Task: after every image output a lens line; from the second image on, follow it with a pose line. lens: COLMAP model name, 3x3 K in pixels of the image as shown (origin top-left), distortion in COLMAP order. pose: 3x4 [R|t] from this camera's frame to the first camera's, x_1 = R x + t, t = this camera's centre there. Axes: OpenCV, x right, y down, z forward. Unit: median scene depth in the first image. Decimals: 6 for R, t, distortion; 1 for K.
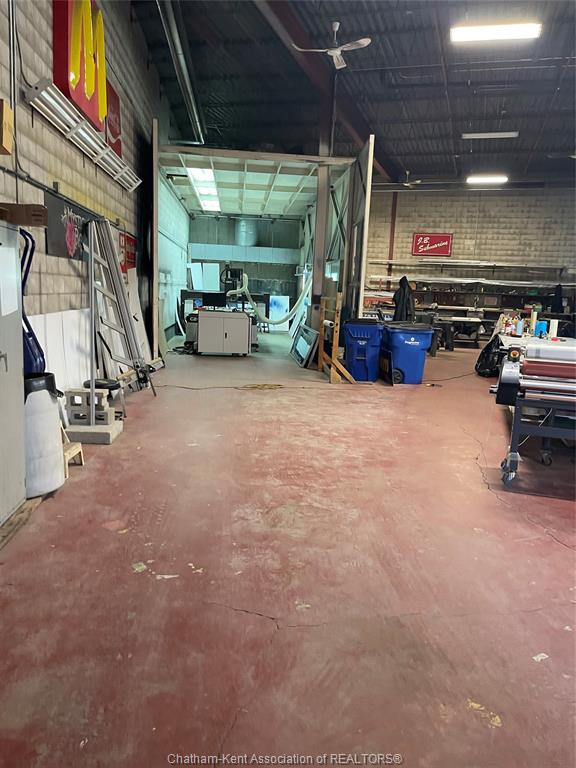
lens RADIAL K [[573.5, 0, 296.0], [0, 573.5, 393.5], [0, 0, 1]] dist [0.065745, -0.084706]
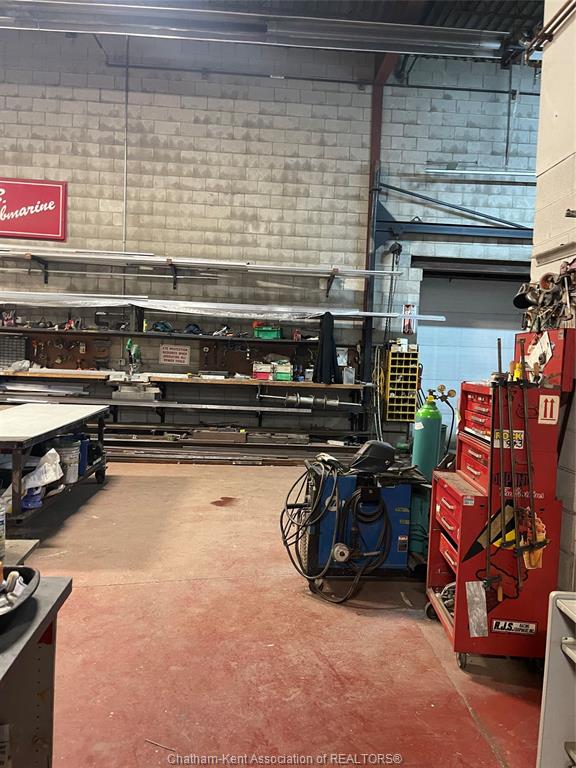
lens RADIAL K [[573.5, 0, 288.2], [0, 573.5, 387.3], [0, 0, 1]] dist [0.065745, -0.084706]
pose [[0.940811, -0.026095, 0.337925, 0.288959], [0.063136, 0.993074, -0.099088, -0.097692], [-0.332999, 0.114559, 0.935942, 0.633479]]
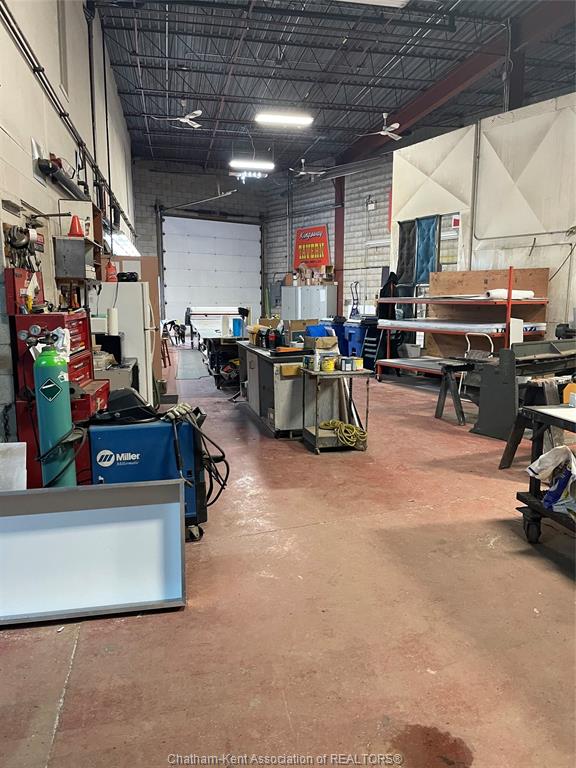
lens RADIAL K [[573.5, 0, 287.3], [0, 573.5, 383.2], [0, 0, 1]] dist [0.065745, -0.084706]
pose [[-0.878674, 0.030191, -0.476466, 0.413966], [-0.122815, 0.950118, 0.286691, -0.151659], [0.461355, 0.310426, -0.831136, 0.955530]]
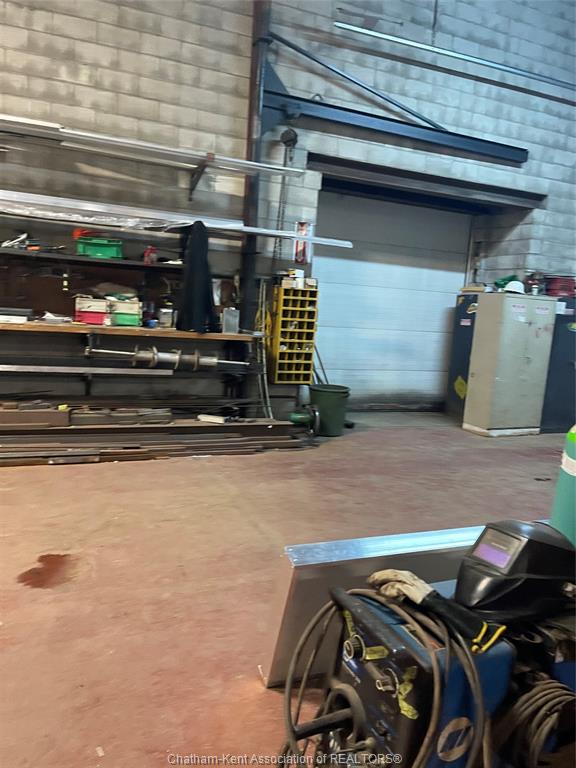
lens RADIAL K [[573.5, 0, 295.7], [0, 573.5, 390.7], [0, 0, 1]] dist [0.065745, -0.084706]
pose [[0.772075, -0.085631, 0.629736, 0.313266], [0.077791, 0.996164, 0.040083, -0.117624], [-0.630753, 0.018041, 0.775774, 0.759201]]
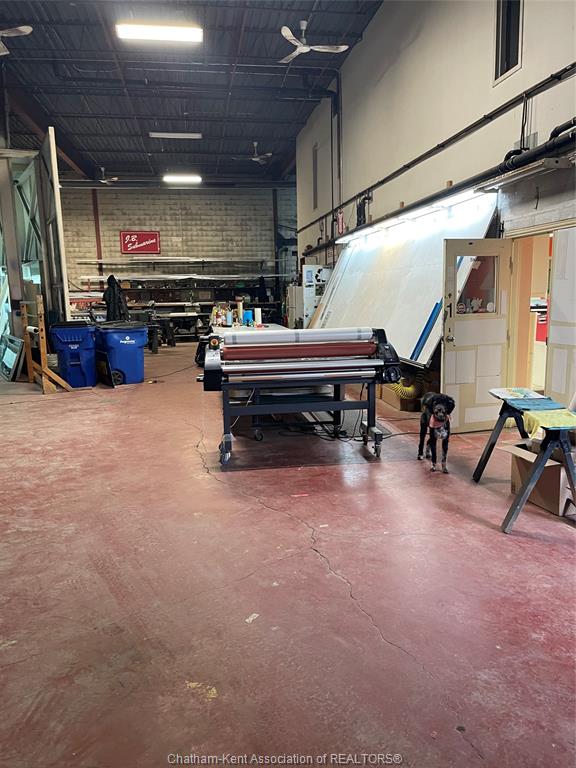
lens RADIAL K [[573.5, 0, 286.5], [0, 573.5, 388.1], [0, 0, 1]] dist [0.065745, -0.084706]
pose [[0.897597, -0.136823, 0.419045, 0.010303], [0.139321, 0.989937, 0.024799, 0.001678], [-0.418221, 0.036122, 0.907627, -0.001755]]
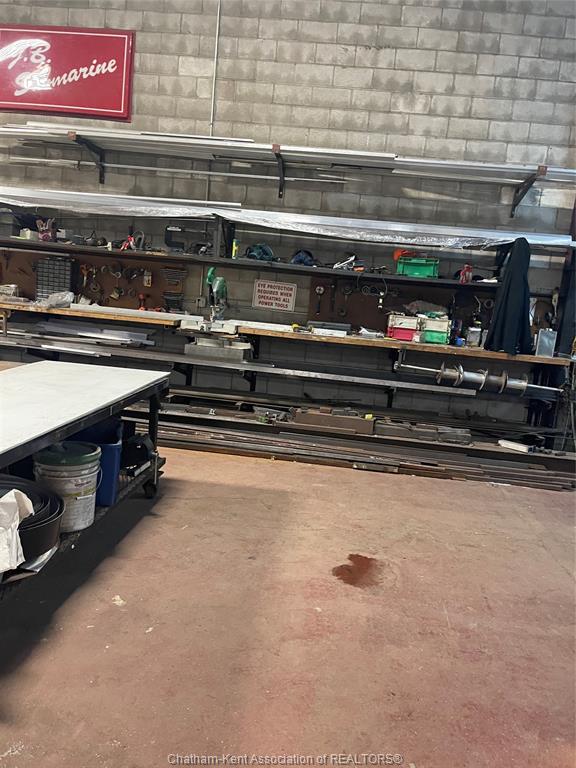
lens RADIAL K [[573.5, 0, 295.3], [0, 573.5, 386.0], [0, 0, 1]] dist [0.065745, -0.084706]
pose [[0.978366, 0.014966, 0.206341, 0.304399], [-0.012485, 0.999833, -0.013320, -0.118426], [-0.206506, 0.010456, 0.978390, 0.764281]]
